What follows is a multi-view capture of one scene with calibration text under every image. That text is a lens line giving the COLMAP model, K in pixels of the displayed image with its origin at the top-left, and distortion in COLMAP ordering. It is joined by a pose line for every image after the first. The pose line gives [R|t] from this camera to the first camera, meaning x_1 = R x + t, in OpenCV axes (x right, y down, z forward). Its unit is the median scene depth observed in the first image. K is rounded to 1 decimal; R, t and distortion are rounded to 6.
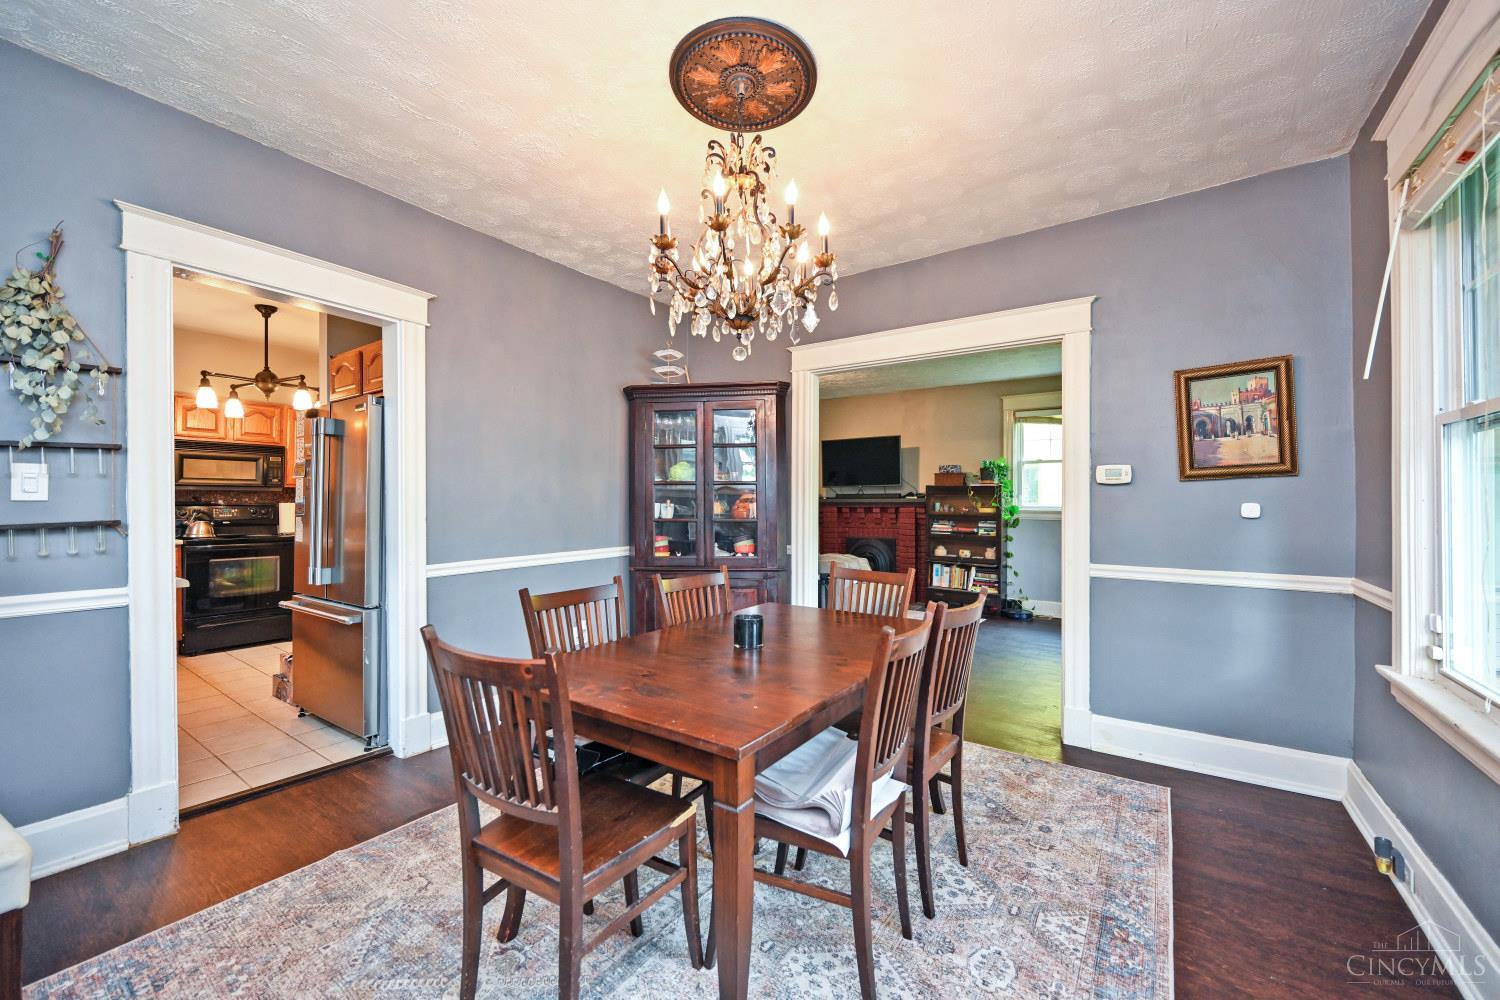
lens RADIAL K [[587.9, 0, 753.4], [0, 587.9, 500.4], [0, 0, 1]] dist [-0.000456, -0.000284]
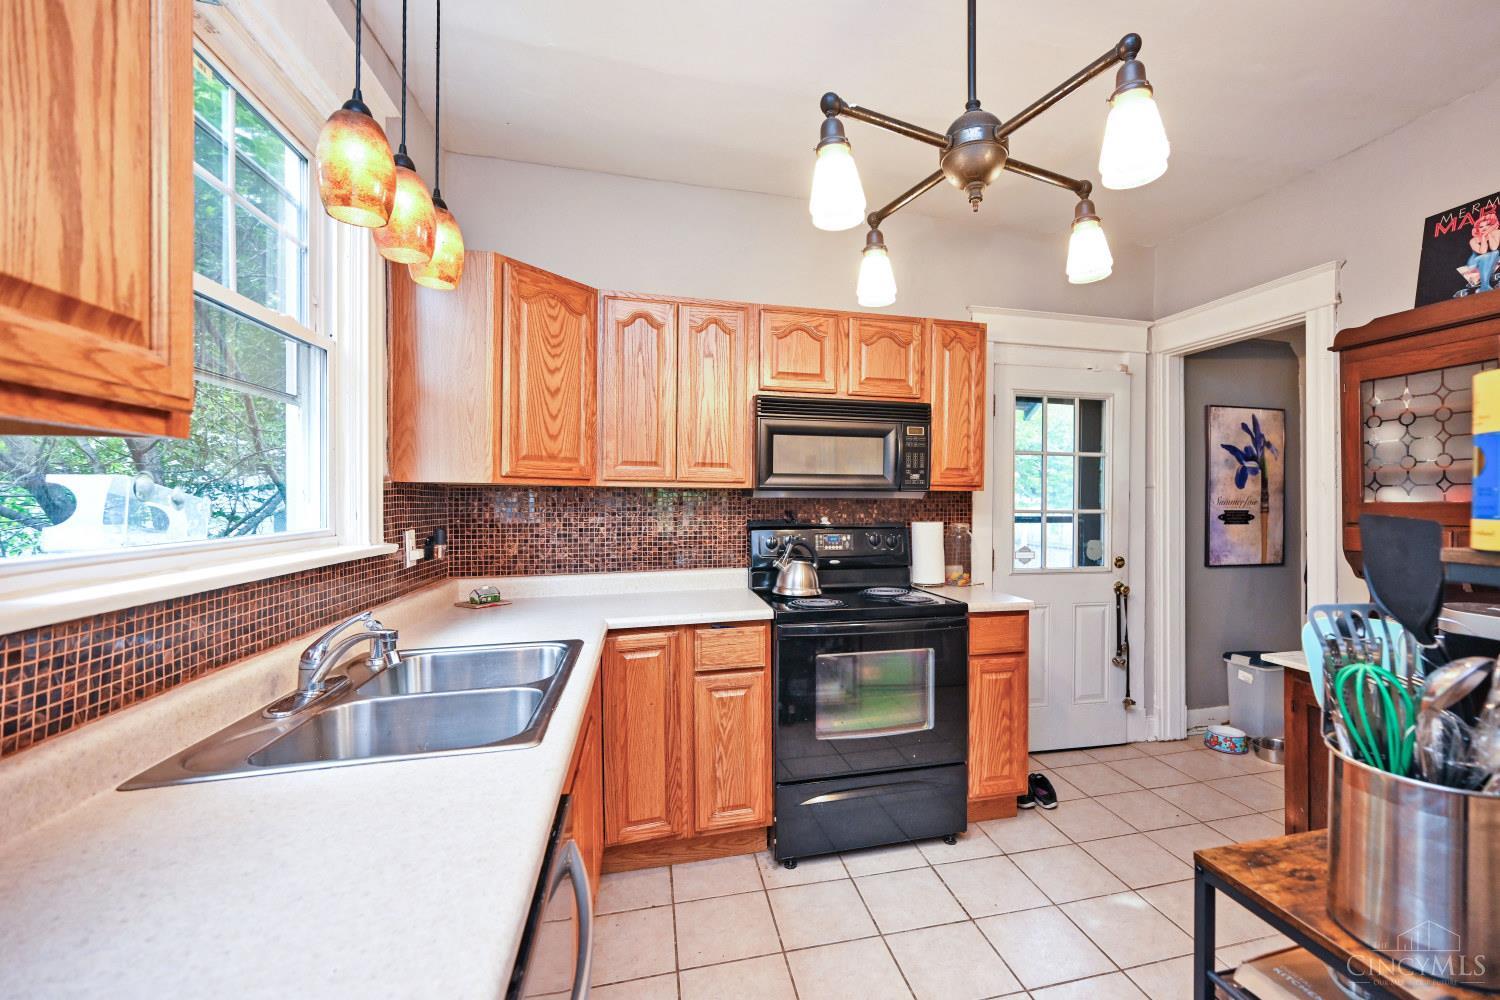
lens RADIAL K [[636.2, 0, 814.0], [0, 636.2, 501.5], [0, 0, 1]] dist [-0.000345, -0.000024]
pose [[0.766129, 0.004029, -0.642674, -0.573925], [-0.000081, 0.999981, 0.006172, -0.018065], [0.642687, -0.004676, 0.766115, 0.585343]]
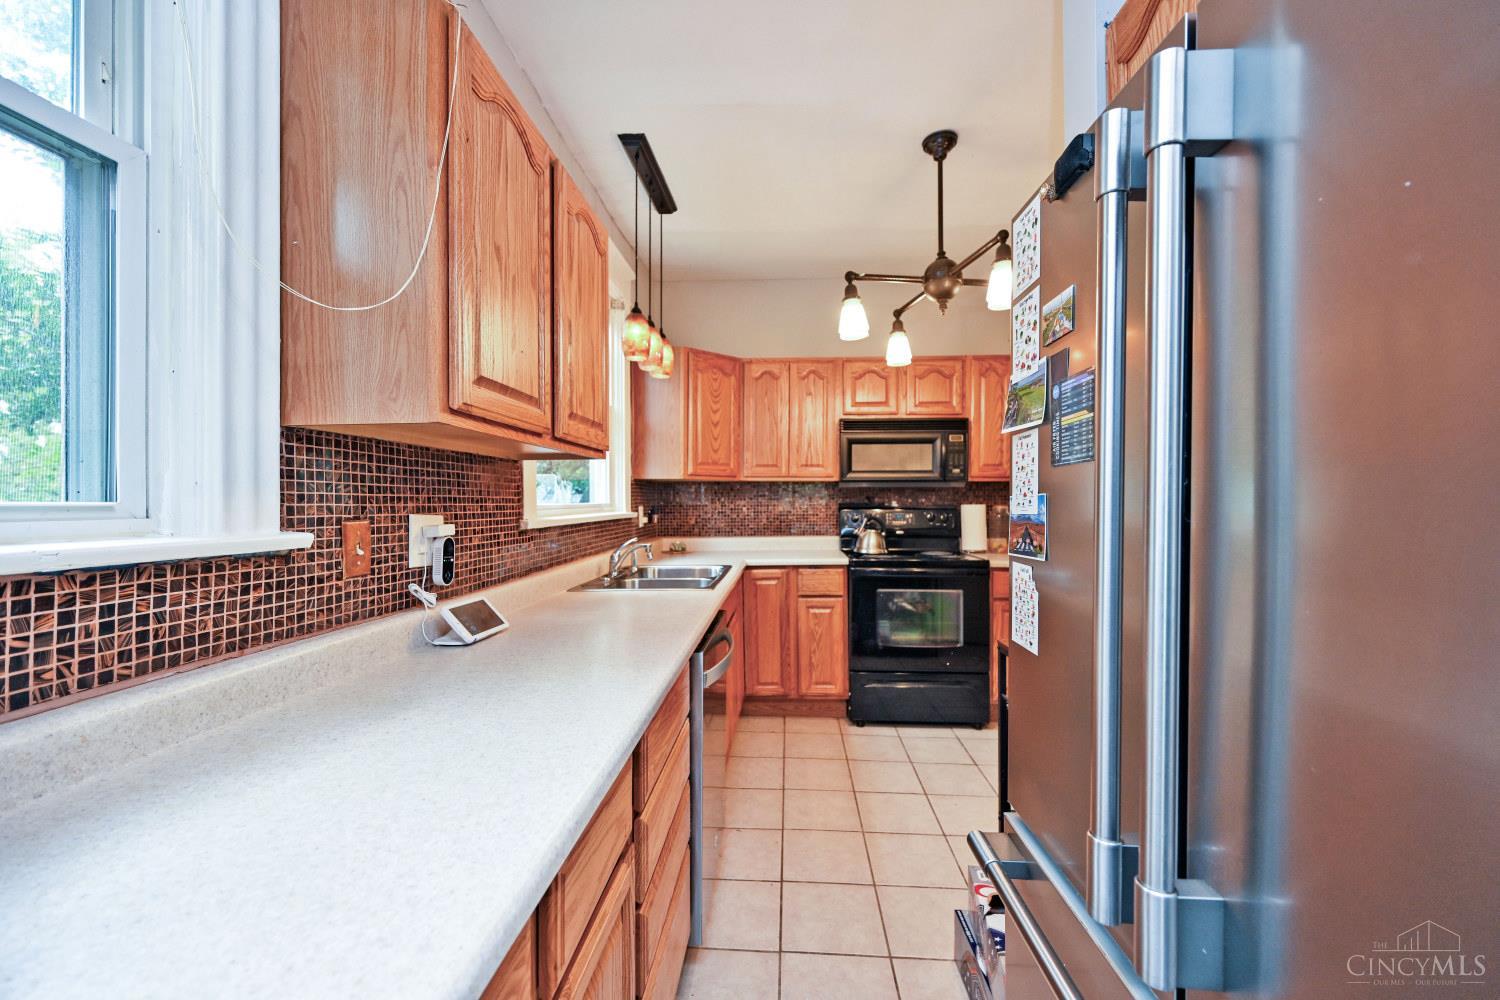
lens RADIAL K [[587.9, 0, 753.4], [0, 587.9, 500.4], [0, 0, 1]] dist [-0.000456, -0.000284]
pose [[0.526175, -0.000077, -0.850376, -0.394578], [0.005911, 0.999976, 0.003567, -0.005175], [0.850356, -0.006903, 0.526163, 0.486361]]
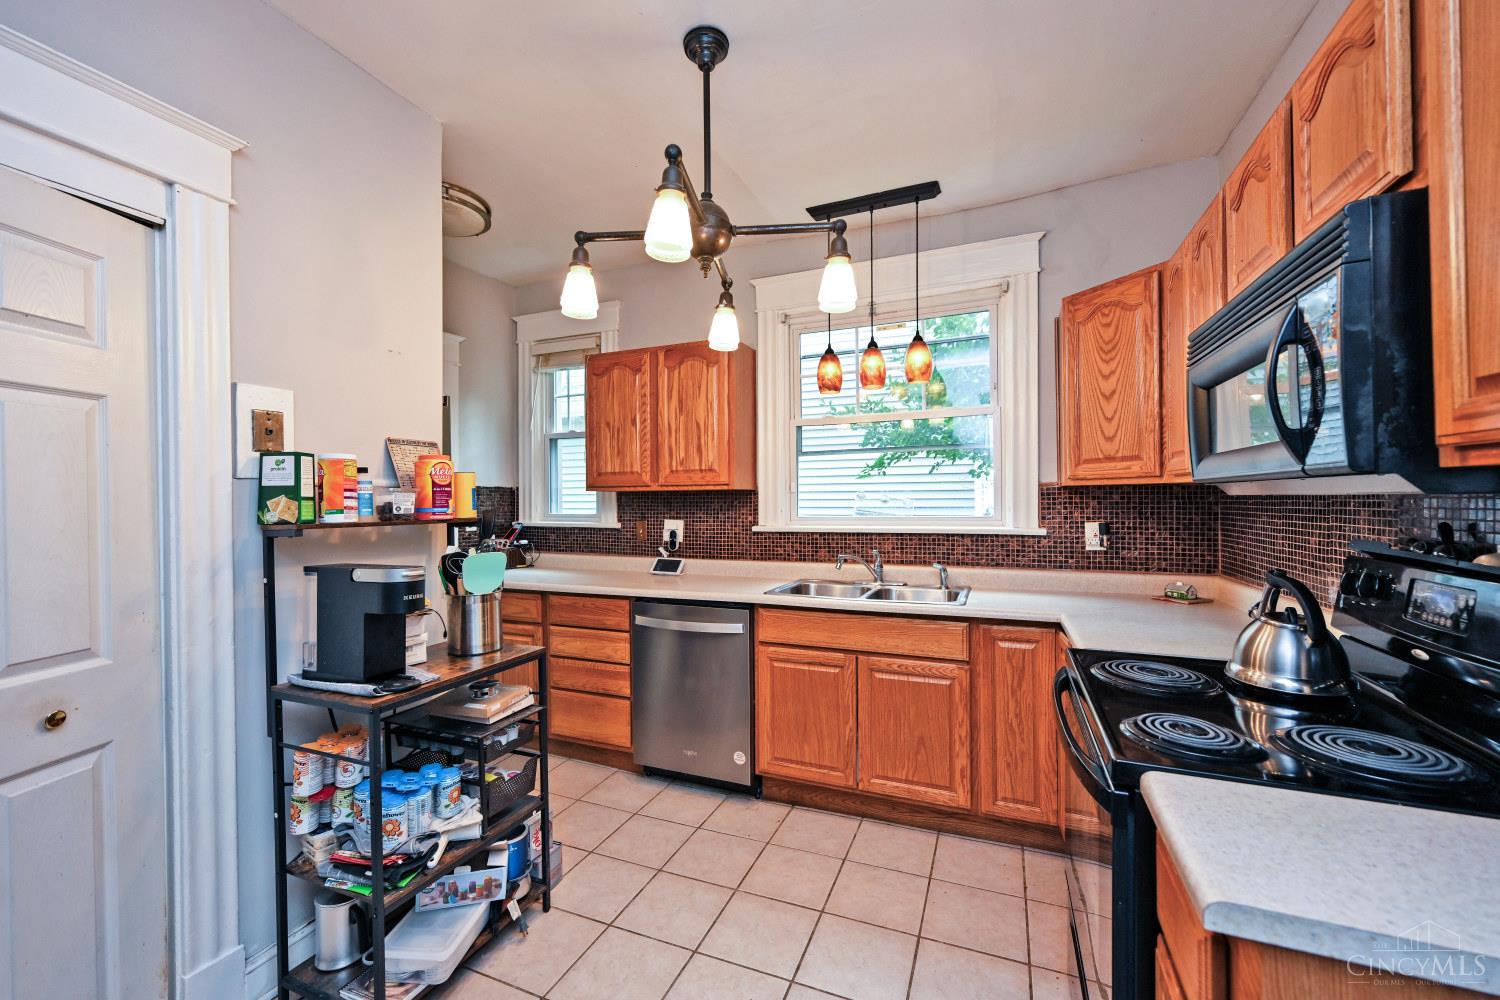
lens RADIAL K [[618.7, 0, 750.0], [0, 618.7, 500.0], [0, 0, 1]] dist [-0.000475, -0.000073]
pose [[-0.975517, 0.010995, -0.219650, -0.643497], [0.011589, 0.999932, -0.001417, -0.018055], [0.219620, -0.003928, -0.975578, 1.192544]]
